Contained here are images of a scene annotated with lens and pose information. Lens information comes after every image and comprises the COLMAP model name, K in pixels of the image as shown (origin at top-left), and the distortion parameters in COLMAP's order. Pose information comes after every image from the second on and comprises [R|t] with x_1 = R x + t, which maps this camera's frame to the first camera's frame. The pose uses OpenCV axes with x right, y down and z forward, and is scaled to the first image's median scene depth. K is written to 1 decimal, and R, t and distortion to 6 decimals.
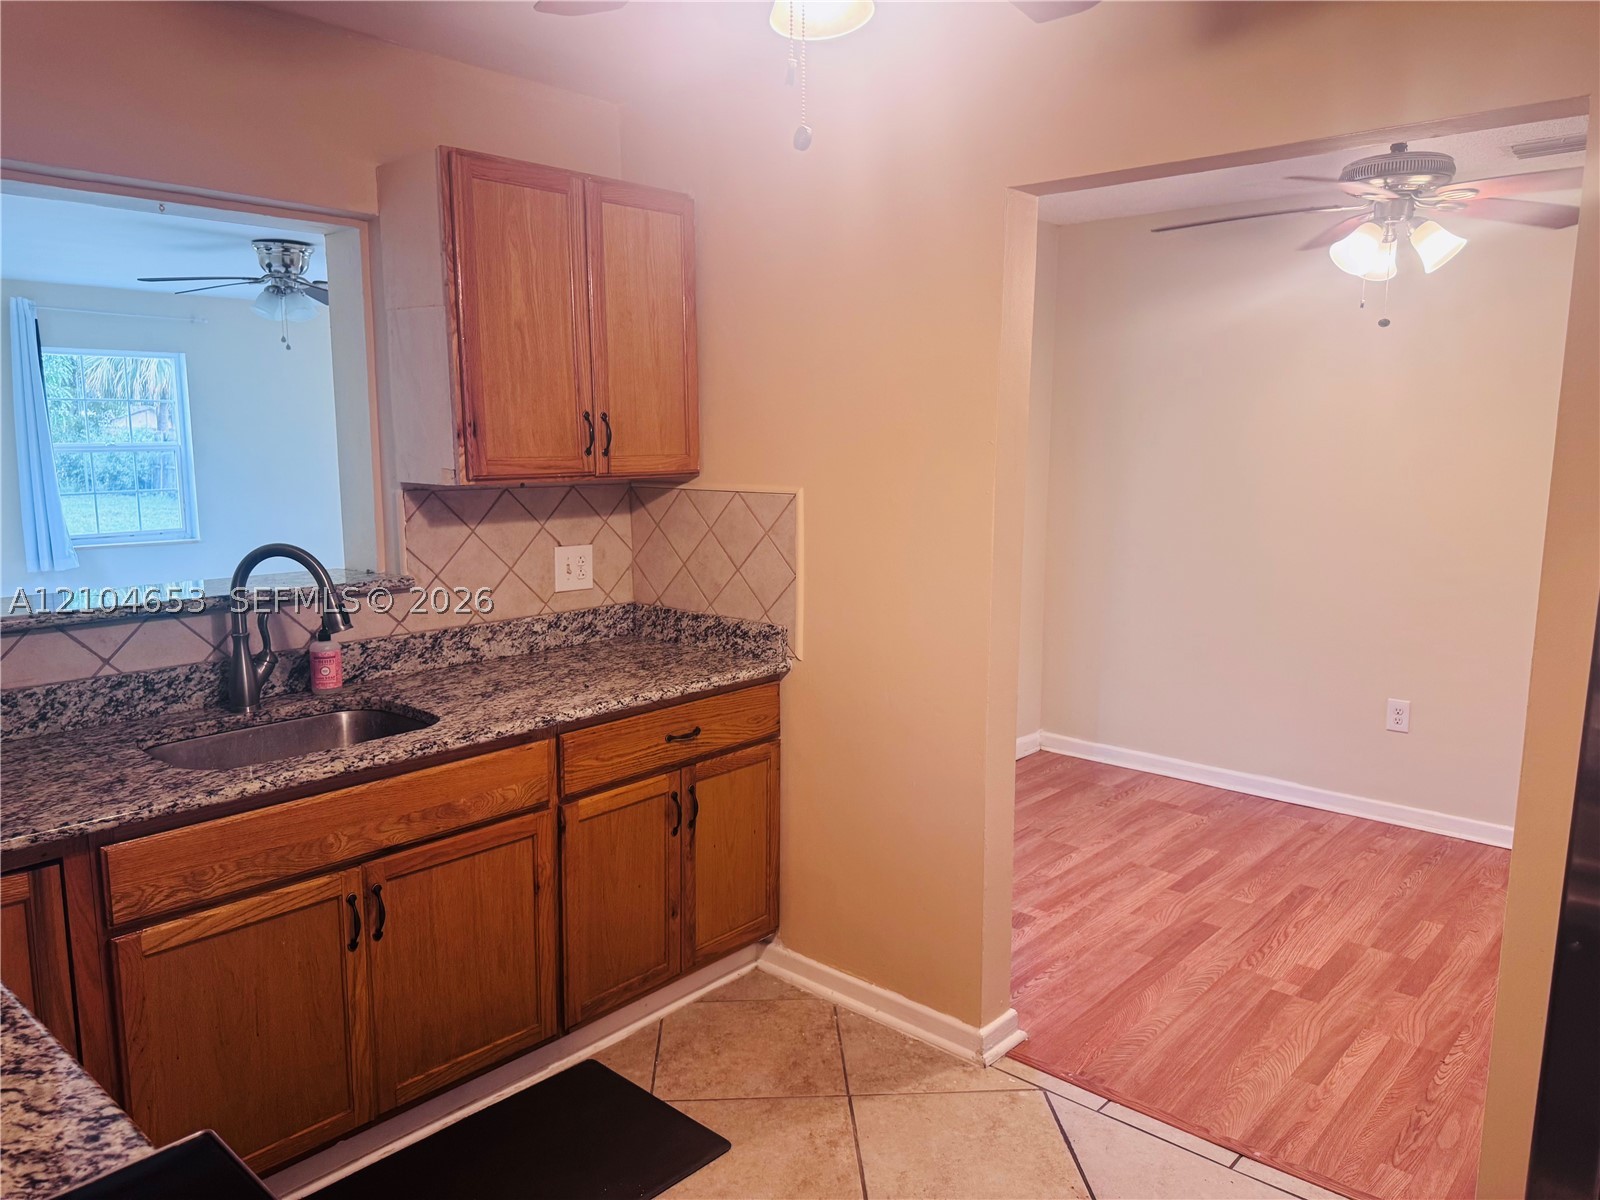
lens RADIAL K [[1134.2, 0, 787.4], [0, 1134.2, 598.7], [0, 0, 1]] dist [0.063434, -0.077011]
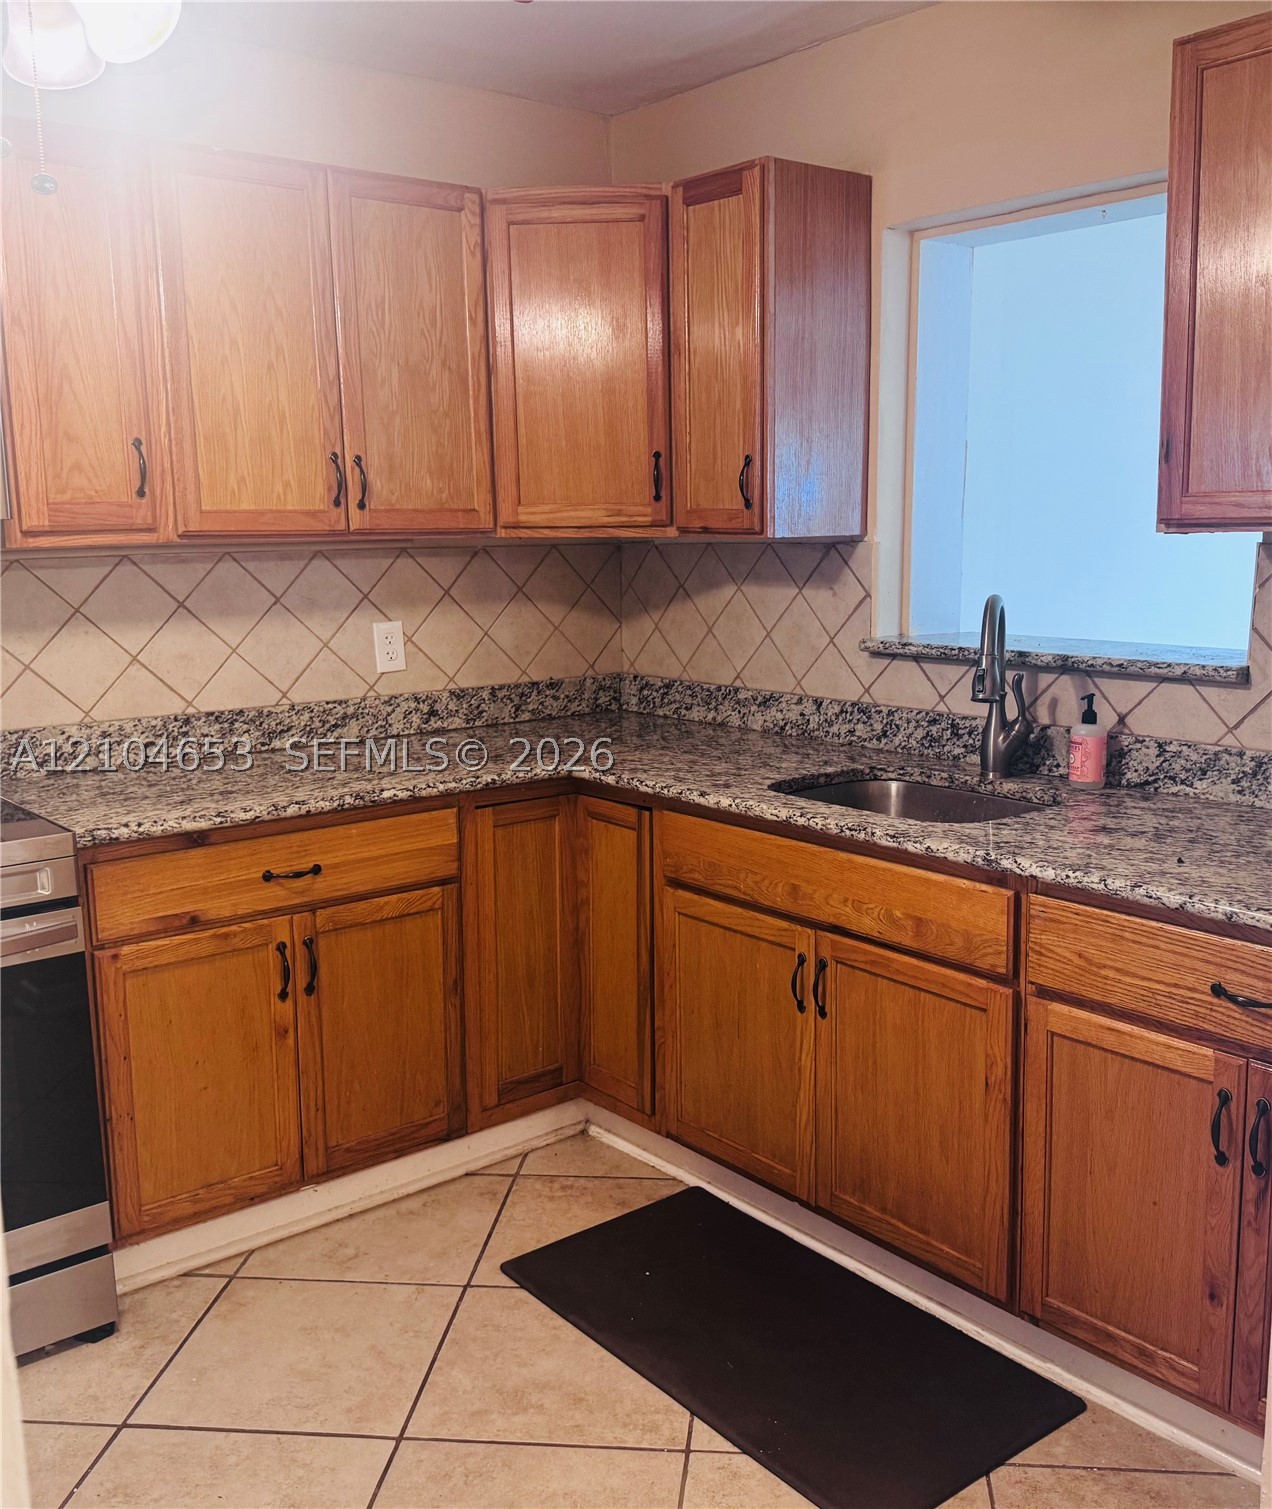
lens RADIAL K [[1437.6, 0, 699.4], [0, 1437.6, 765.4], [0, 0, 1]] dist [0.192095, -0.417610]
pose [[-0.131209, 0.170095, -0.976653, 0.590566], [-0.131992, 0.973402, 0.187261, -0.083389], [0.982529, 0.153481, -0.105268, 0.765235]]
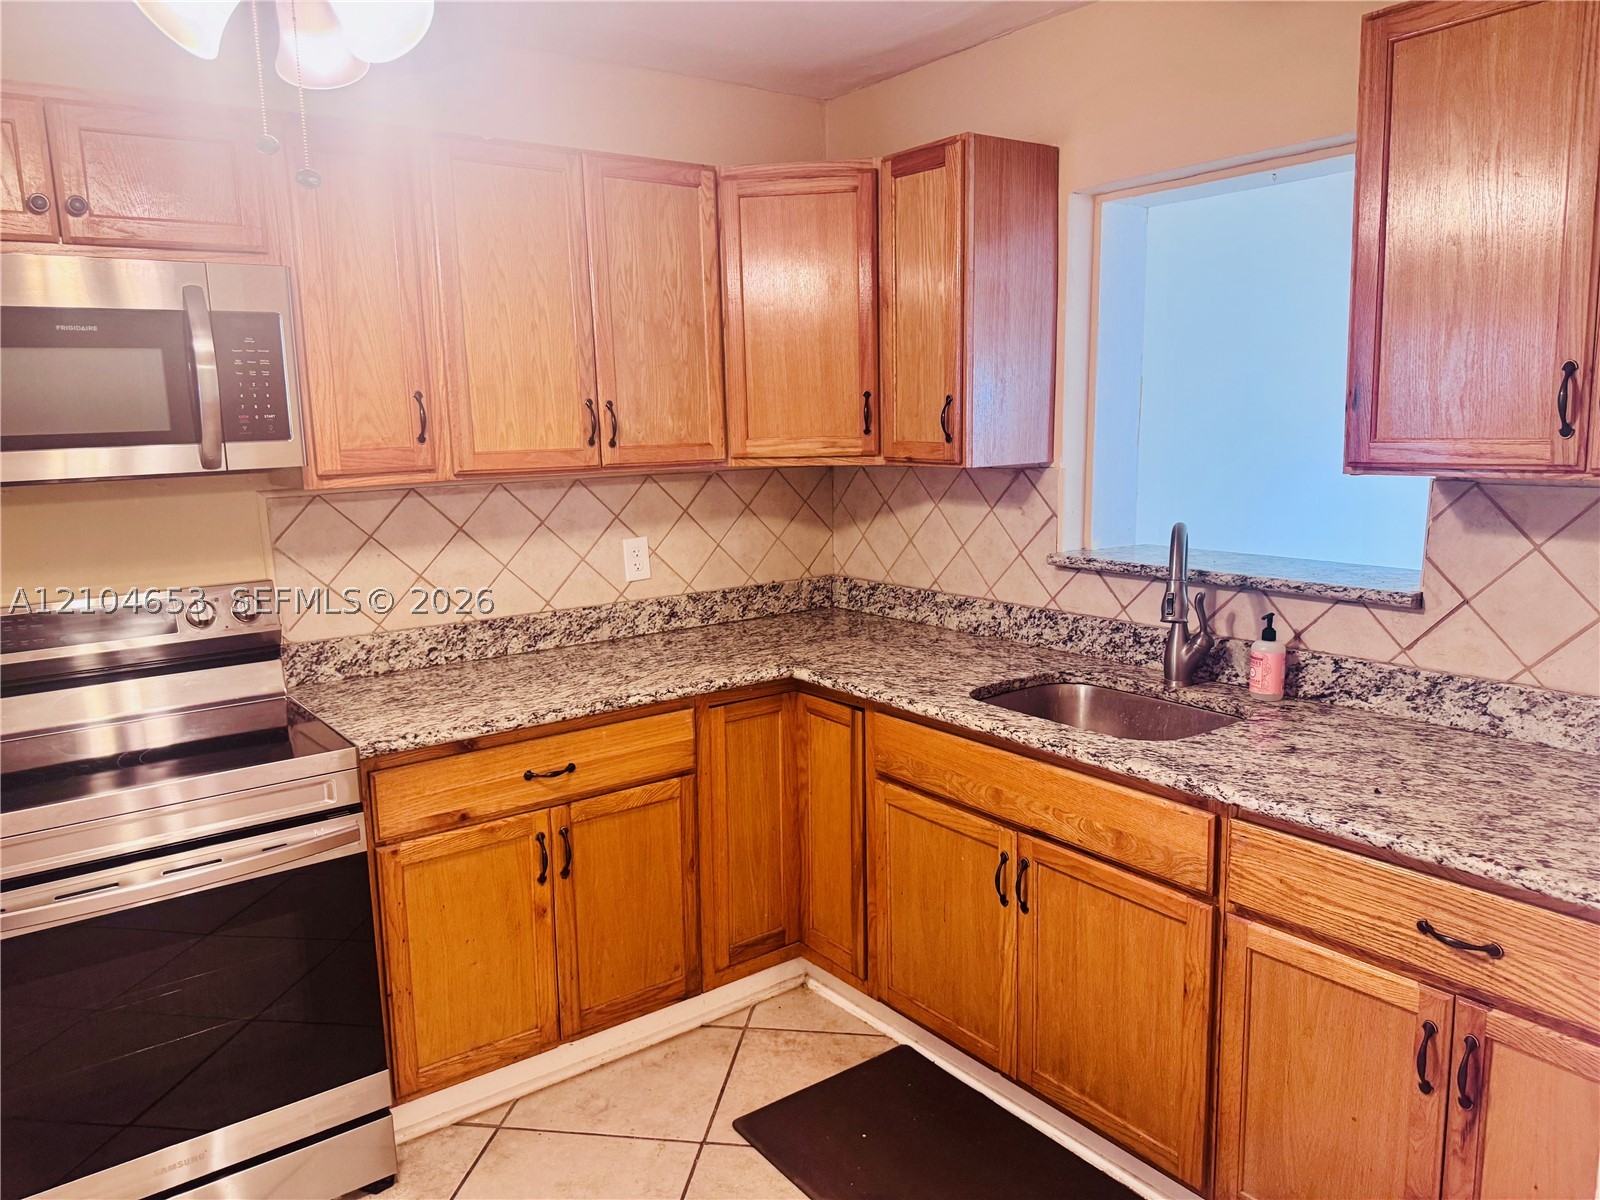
lens RADIAL K [[1135.3, 0, 822.6], [0, 1135.3, 602.2], [0, 0, 1]] dist [0.133042, -0.216793]
pose [[-0.183154, 0.164600, -0.969207, 0.475869], [-0.120734, 0.974654, 0.188341, -0.108401], [0.975642, 0.151511, -0.158639, 0.728042]]
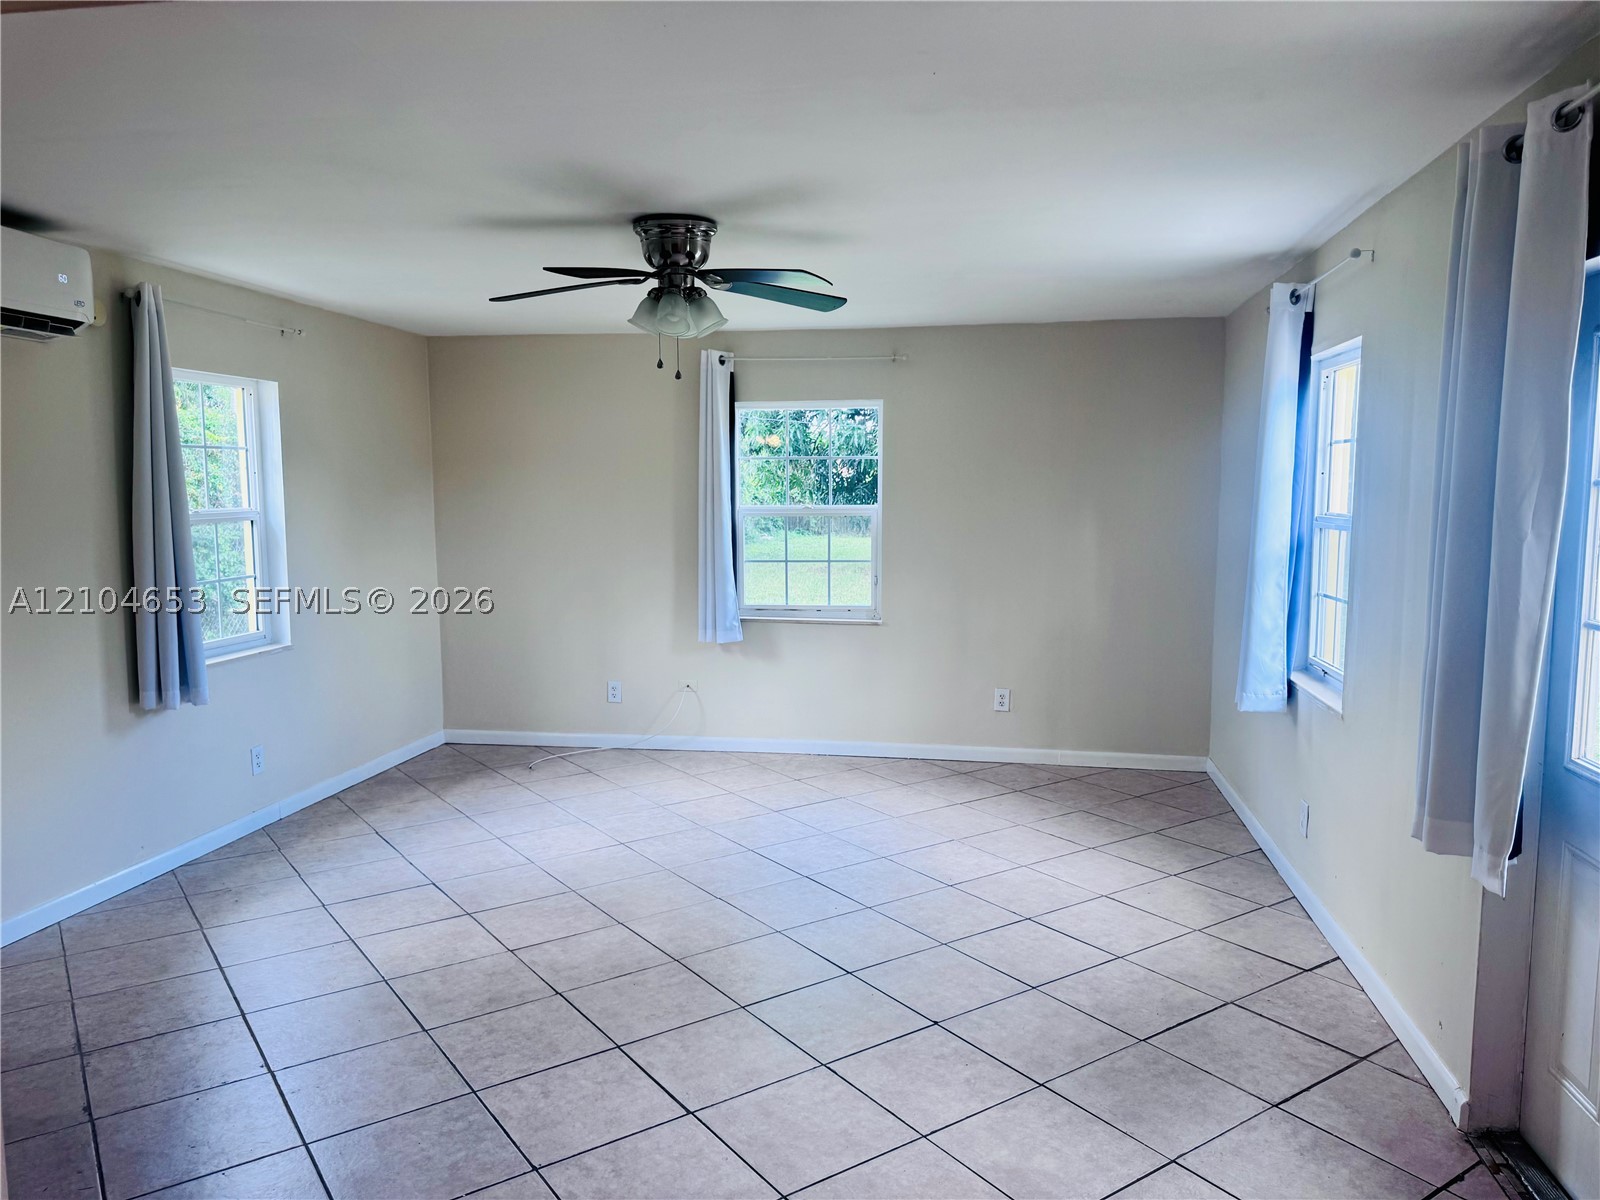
lens RADIAL K [[1112.8, 0, 797.8], [0, 1112.8, 596.0], [0, 0, 1]] dist [0.161992, -0.275894]
pose [[0.530475, 0.080102, -0.843908, 0.368886], [-0.121634, 0.992416, 0.017739, -0.204578], [0.838929, 0.093238, 0.536195, 1.360501]]
